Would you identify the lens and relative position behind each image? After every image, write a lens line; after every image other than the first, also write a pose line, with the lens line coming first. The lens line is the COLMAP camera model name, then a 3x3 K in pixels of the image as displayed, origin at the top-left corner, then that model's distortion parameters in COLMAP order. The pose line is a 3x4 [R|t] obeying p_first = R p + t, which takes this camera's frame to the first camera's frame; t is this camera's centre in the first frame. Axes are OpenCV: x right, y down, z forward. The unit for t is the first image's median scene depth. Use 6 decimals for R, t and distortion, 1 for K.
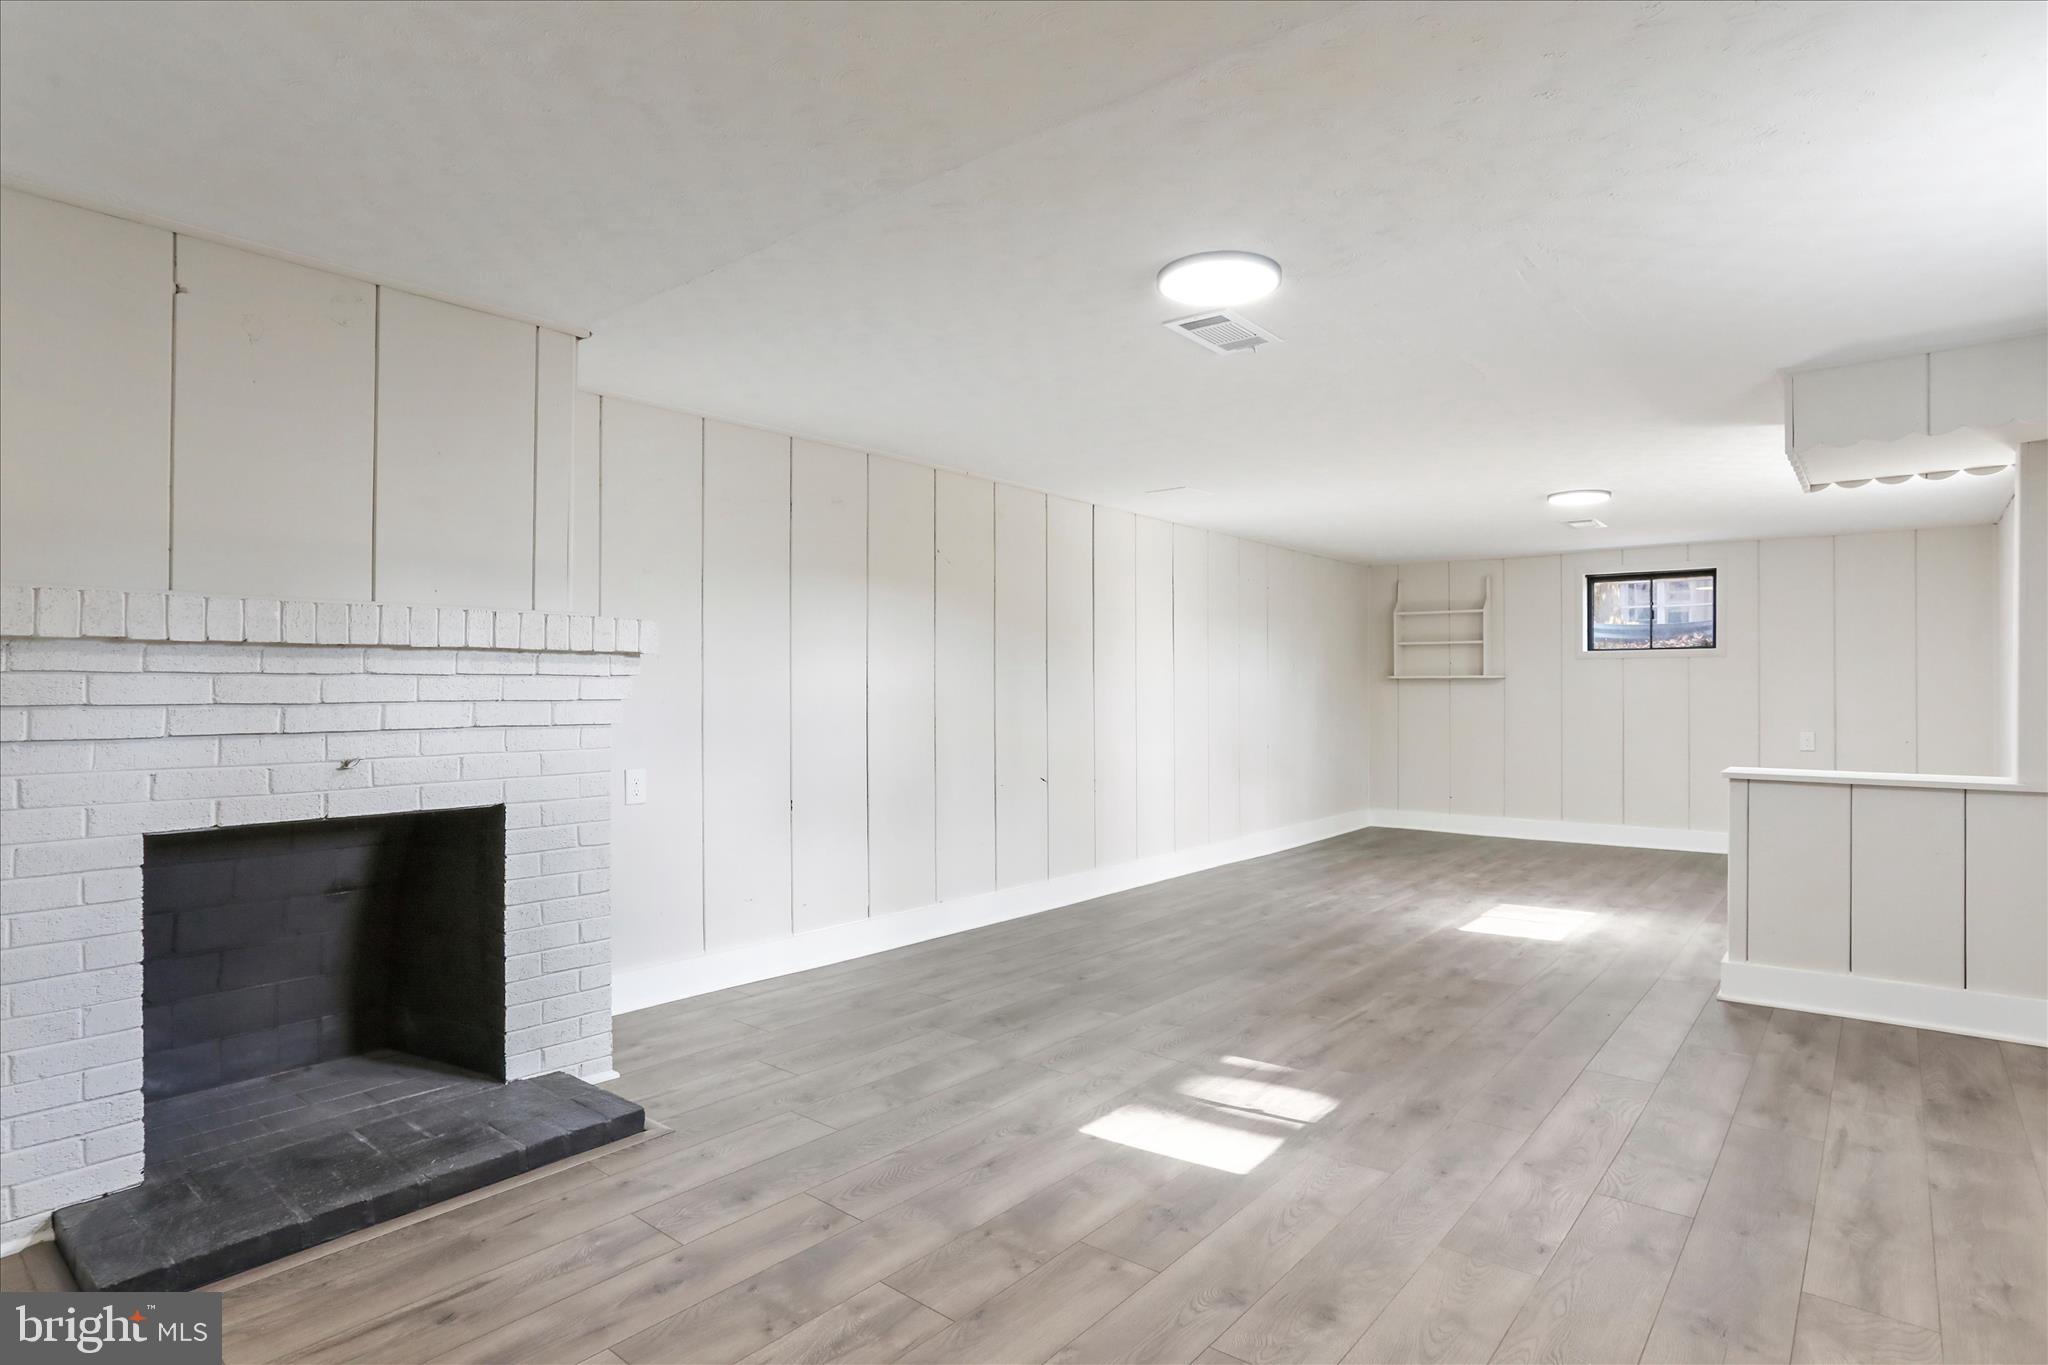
lens RADIAL K [[1023.1, 0, 1022.9], [0, 1023.1, 690.6], [0, 0, 1]] dist [-0.001139, 0.004478]
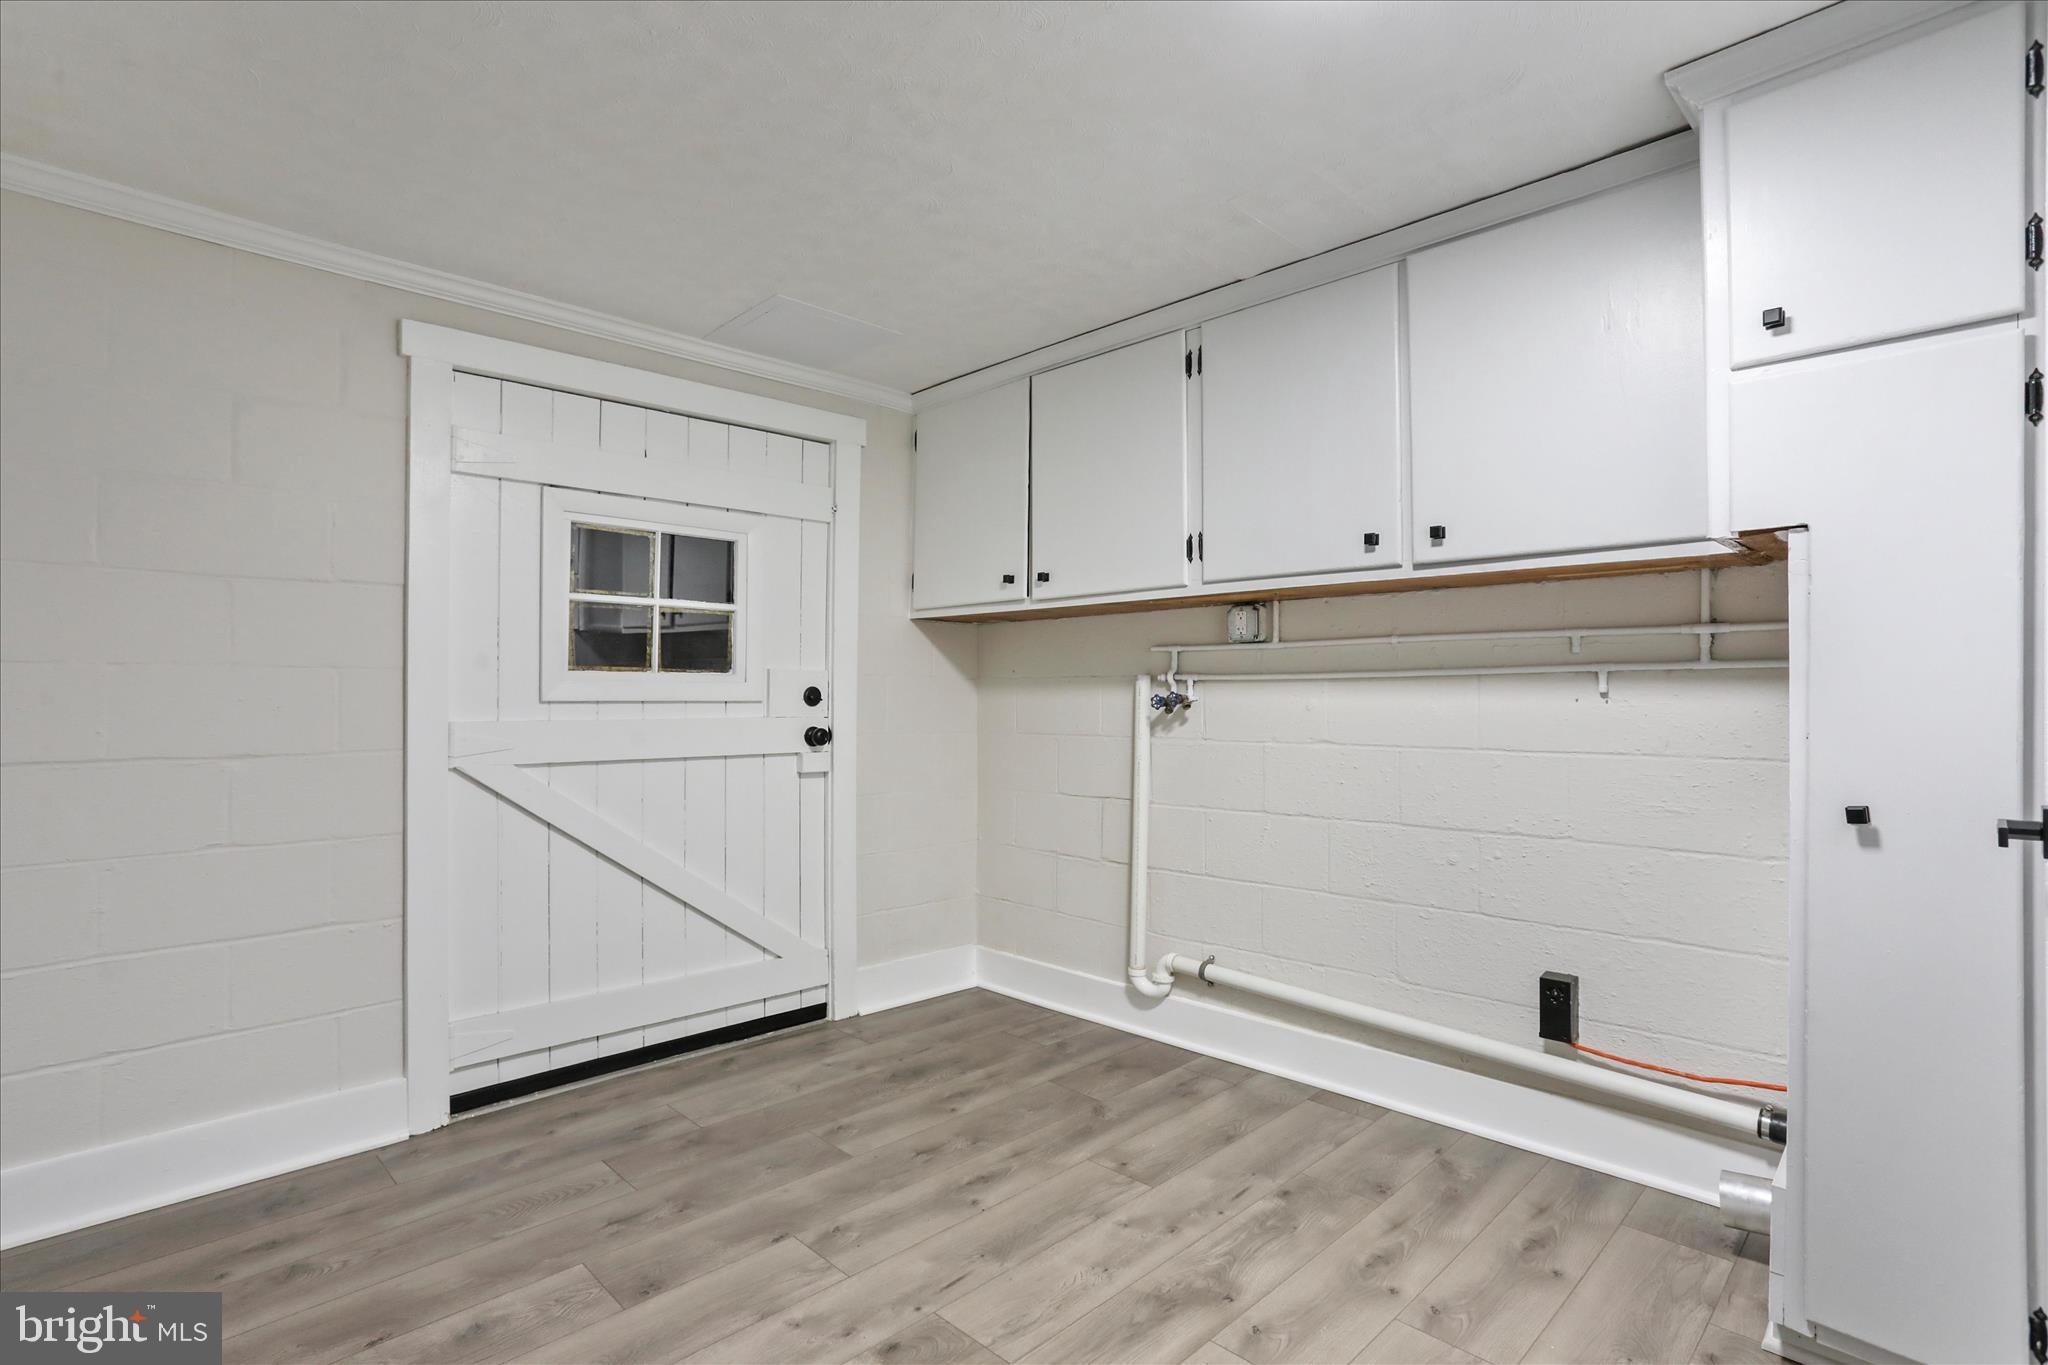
lens RADIAL K [[1023.1, 0, 1025.5], [0, 1023.1, 684.1], [0, 0, 1]] dist [-0.001139, 0.004478]
pose [[-0.995991, 0.002659, 0.089413, -0.503338], [0.001453, 0.999907, -0.013549, 0.046753], [-0.089440, -0.013365, -0.995903, 2.130276]]
